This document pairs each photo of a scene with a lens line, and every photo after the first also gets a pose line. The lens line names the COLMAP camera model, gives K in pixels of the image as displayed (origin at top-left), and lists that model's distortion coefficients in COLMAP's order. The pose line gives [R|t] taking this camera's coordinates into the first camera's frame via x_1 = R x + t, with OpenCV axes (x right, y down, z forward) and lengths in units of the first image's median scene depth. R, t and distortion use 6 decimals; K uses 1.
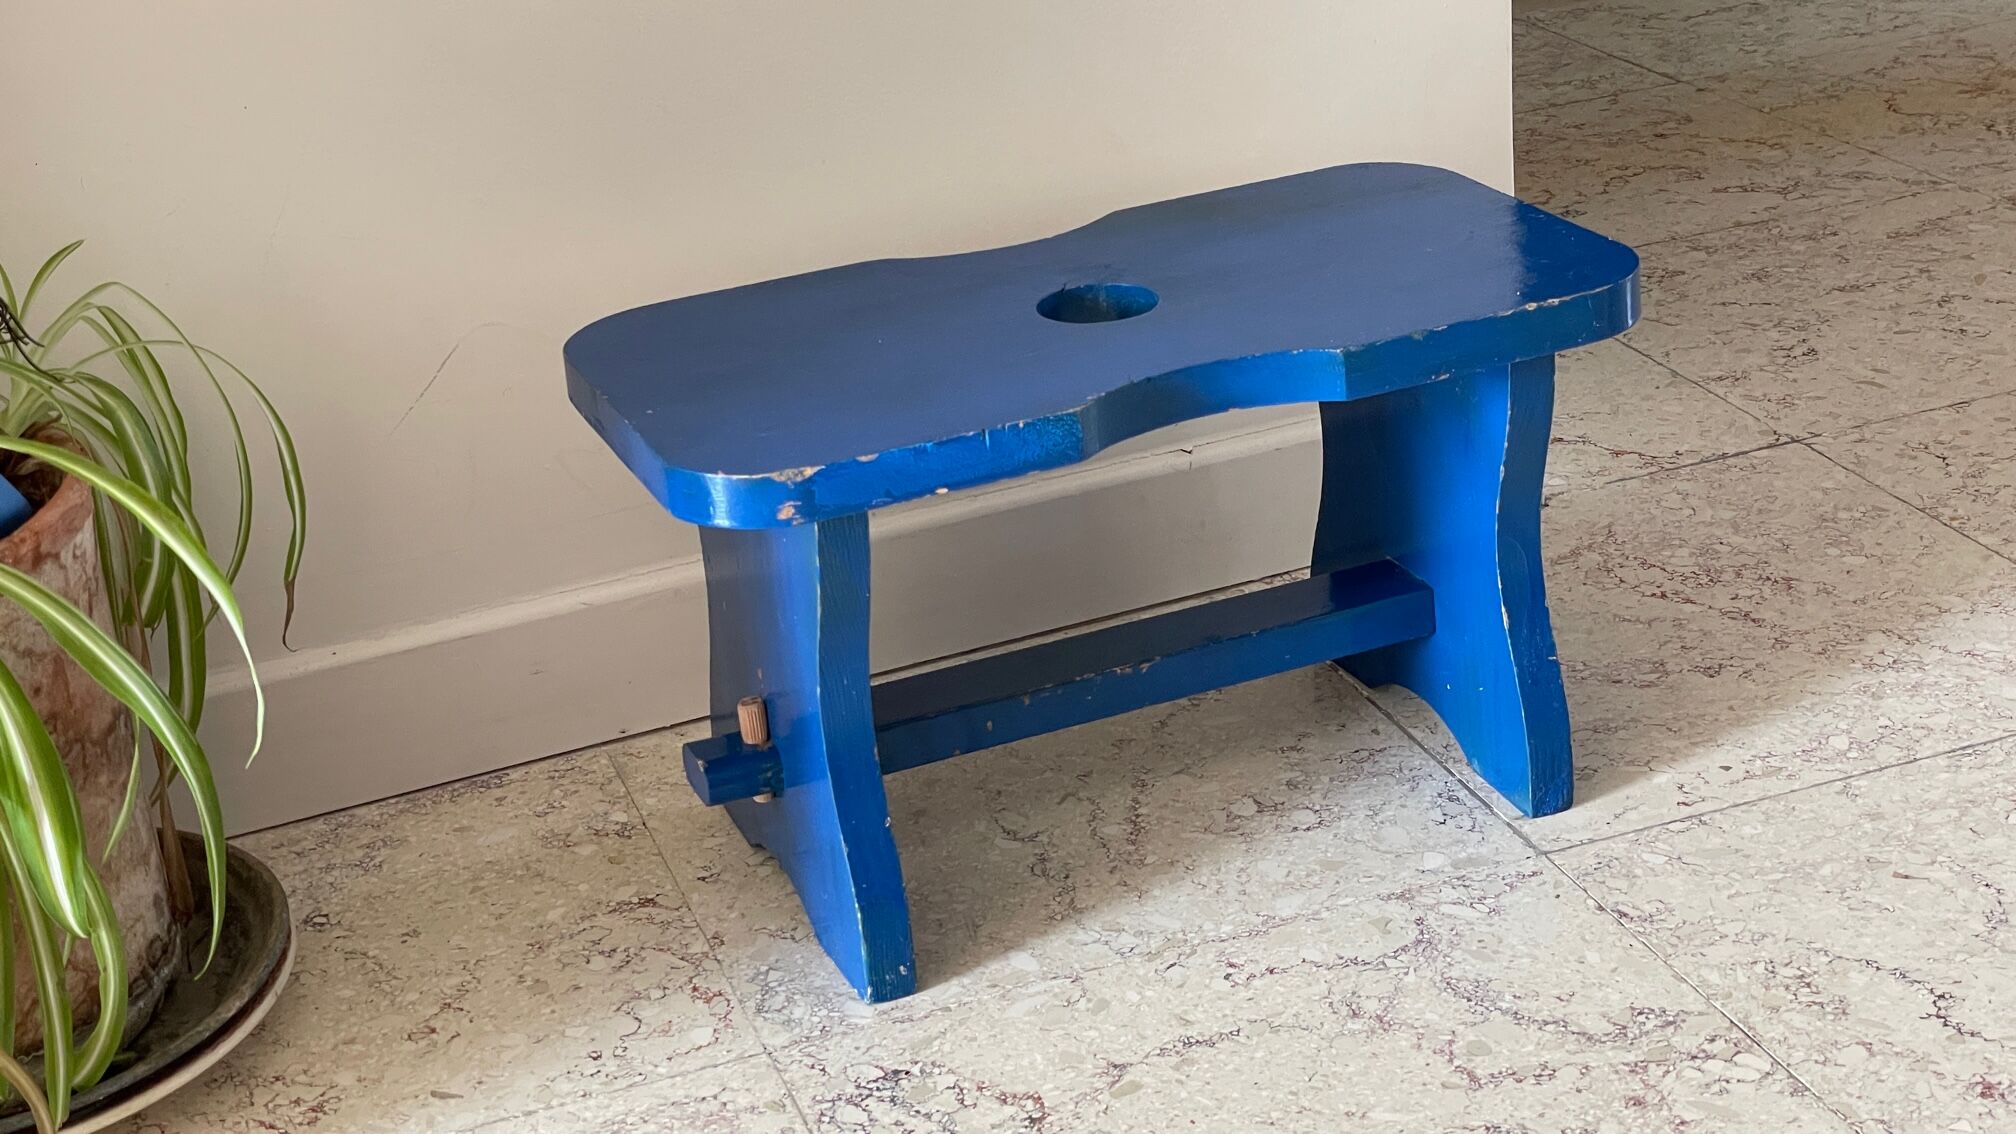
lens RADIAL K [[3048.5, 0, 1020.5], [0, 3048.5, 548.6], [0, 0, 1]] dist [0.089069, 0.000000]
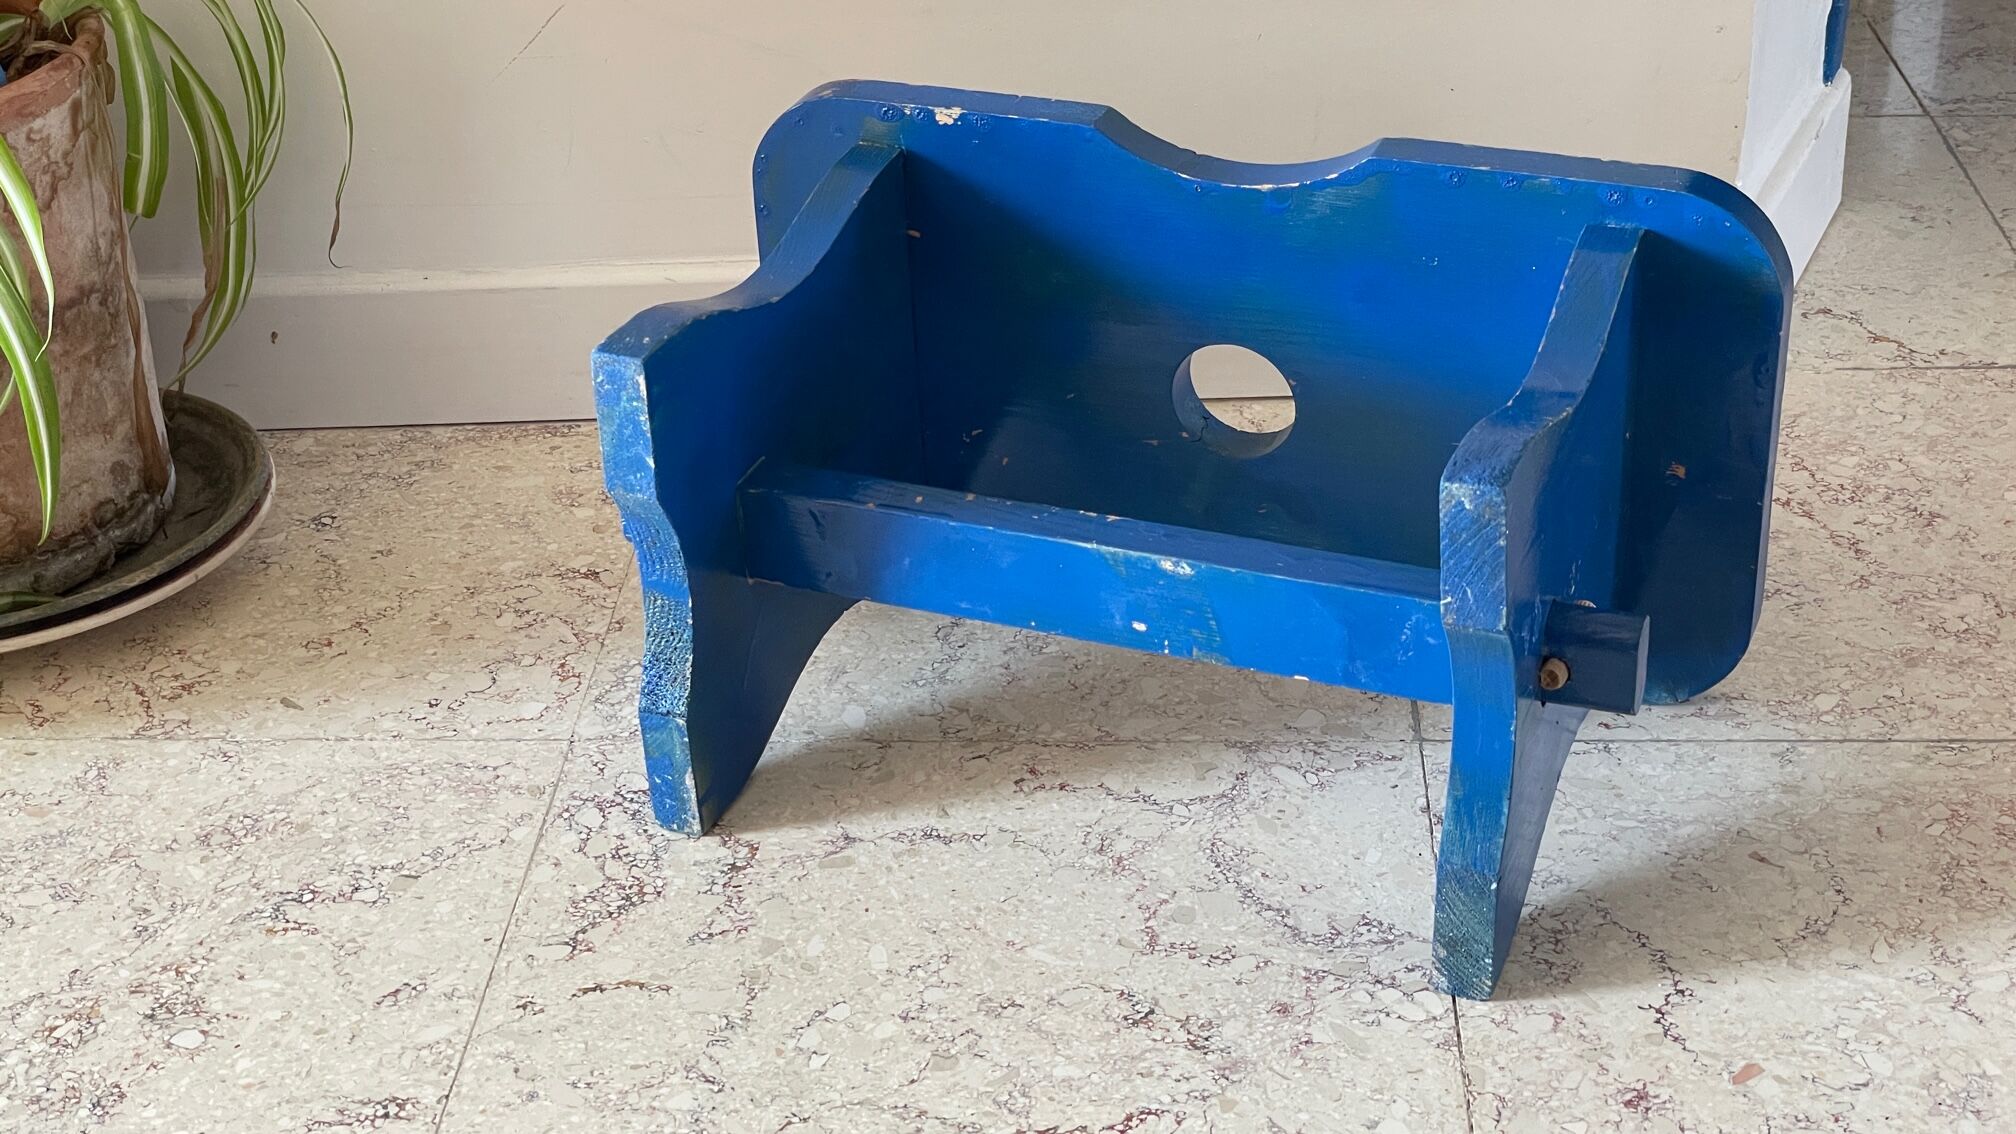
lens RADIAL K [[3048.5, 0, 994.5], [0, 3048.5, 562.3], [0, 0, 1]] dist [0.089069, 0.000000]
pose [[0.920793, 0.225389, -0.318339, 0.352291], [-0.187397, 0.971414, 0.145731, -0.068542], [0.342085, -0.074532, 0.936708, 0.083985]]
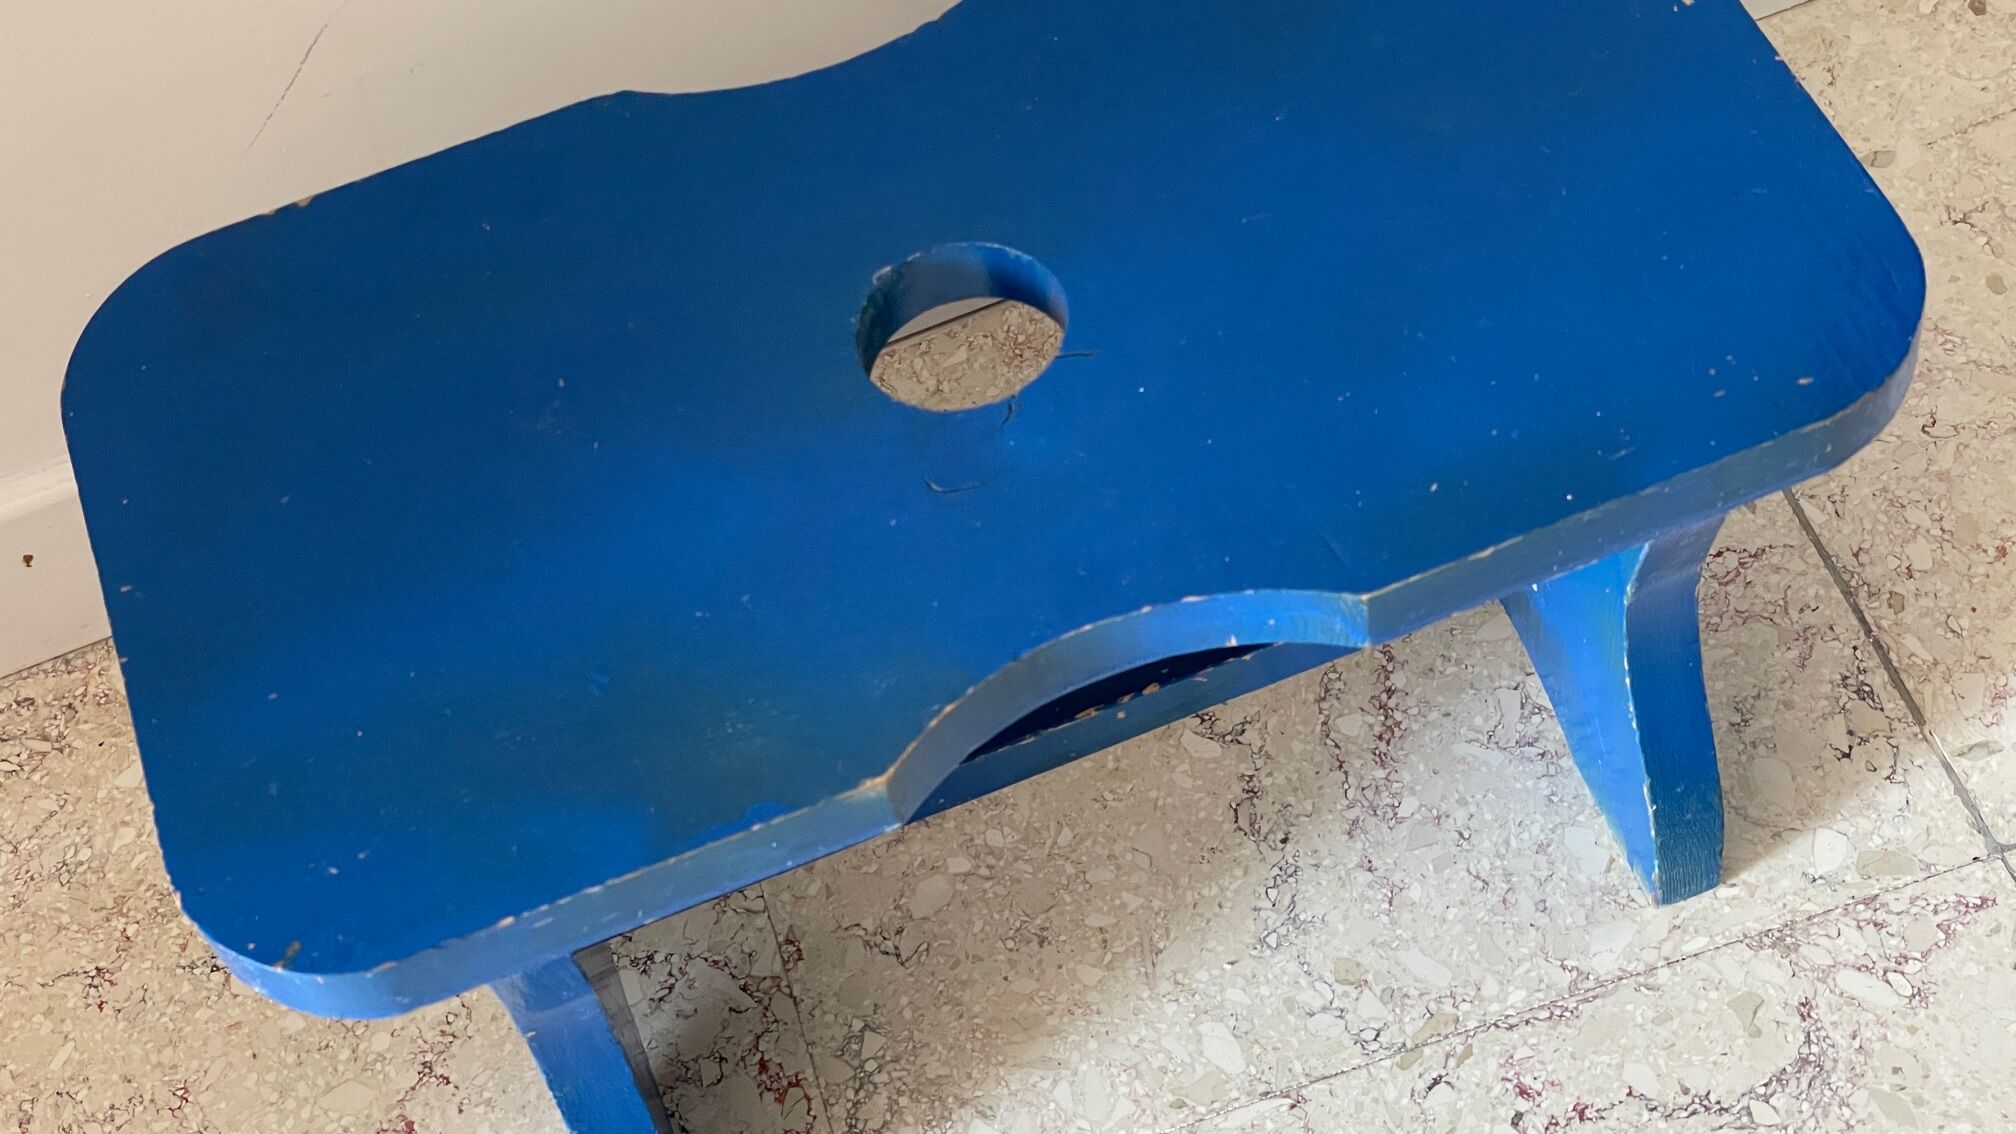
lens RADIAL K [[3048.5, 0, 966.2], [0, 3048.5, 564.3], [0, 0, 1]] dist [0.089069, 0.000000]
pose [[0.996760, 0.009427, -0.079880, -0.002608], [0.035672, 0.838295, 0.544049, -0.346096], [0.072091, -0.545136, 0.835242, 0.471134]]
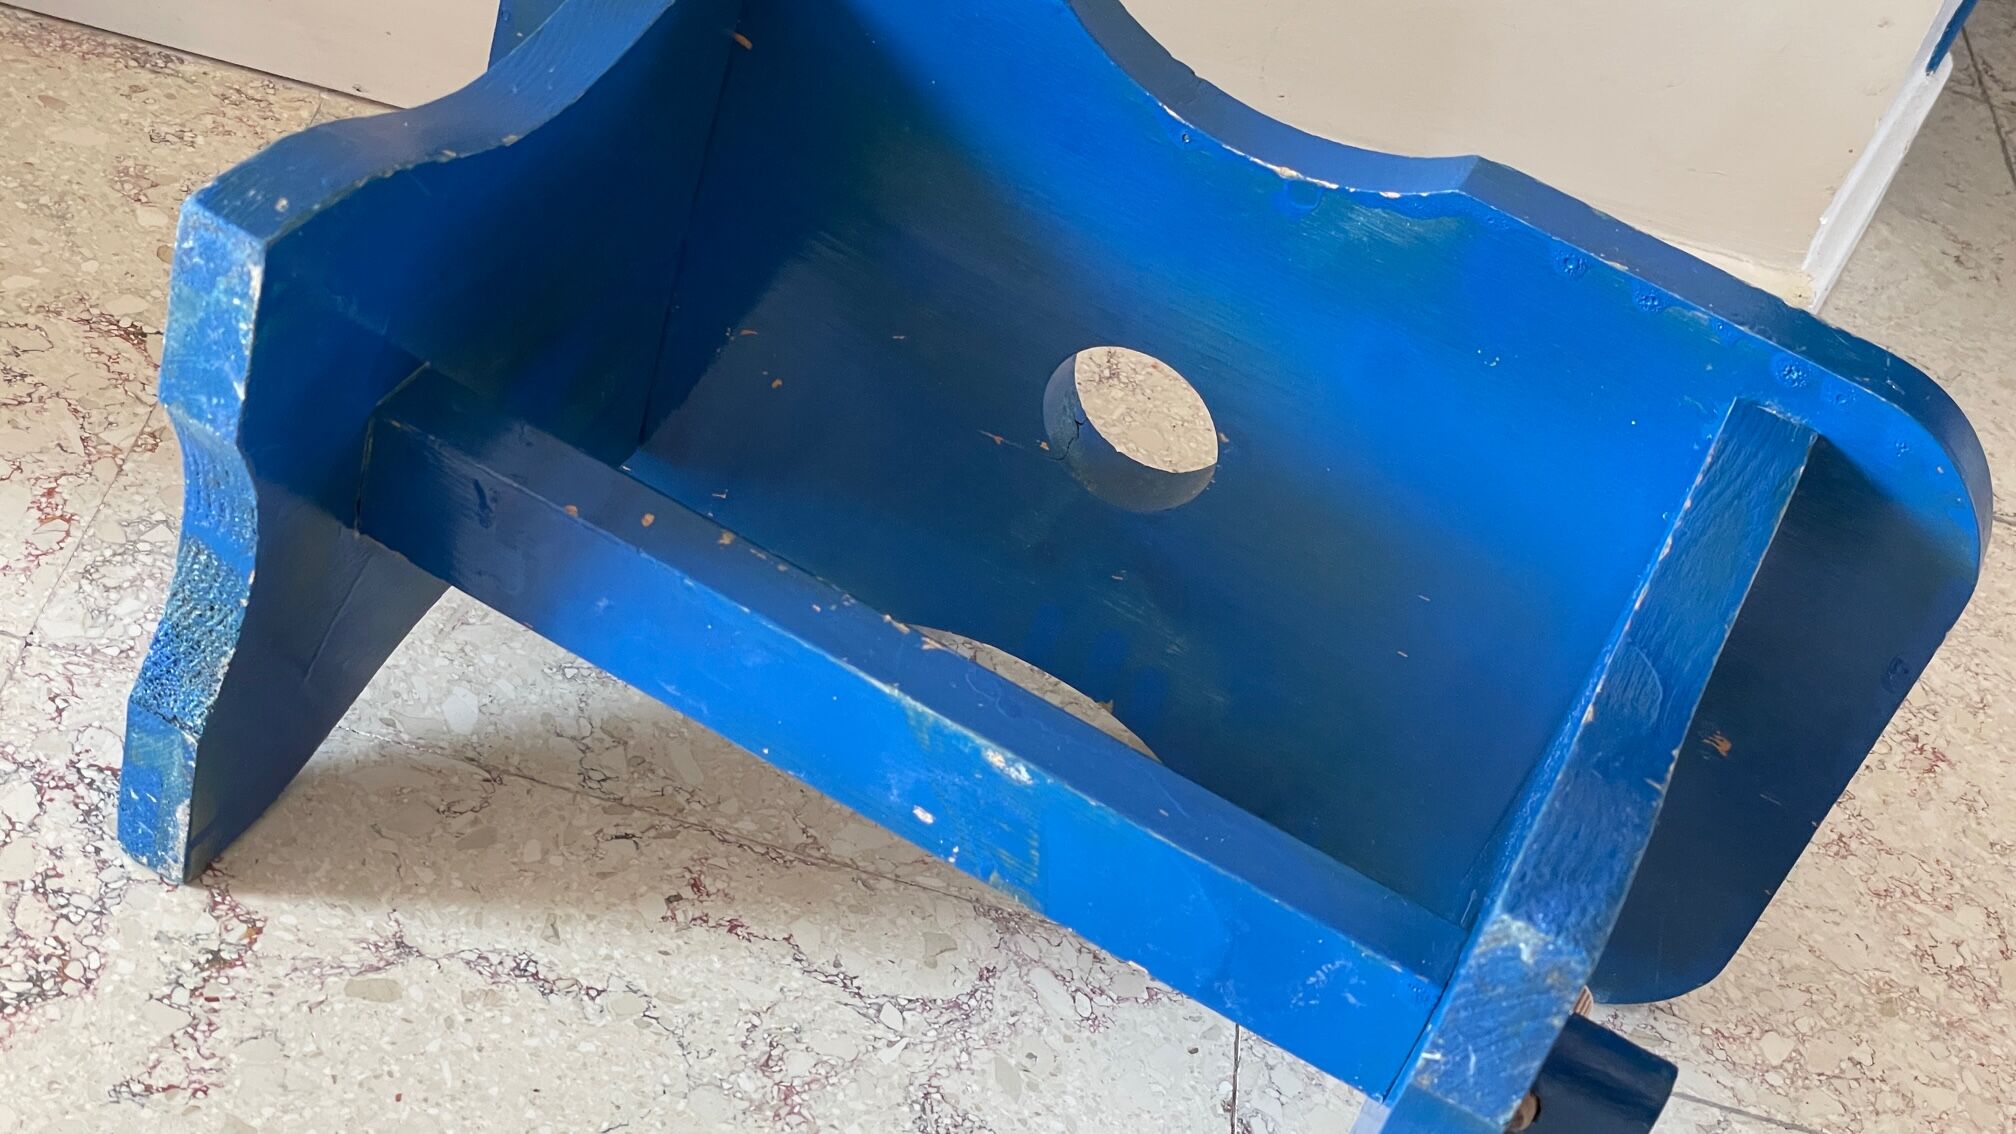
lens RADIAL K [[3048.5, 0, 1008.4], [0, 3048.5, 572.4], [0, 0, 1]] dist [0.089069, 0.000000]
pose [[0.844647, 0.521660, -0.120179, 0.170293], [-0.477936, 0.835977, 0.269667, -0.132393], [0.241141, -0.170335, 0.955425, 0.388630]]
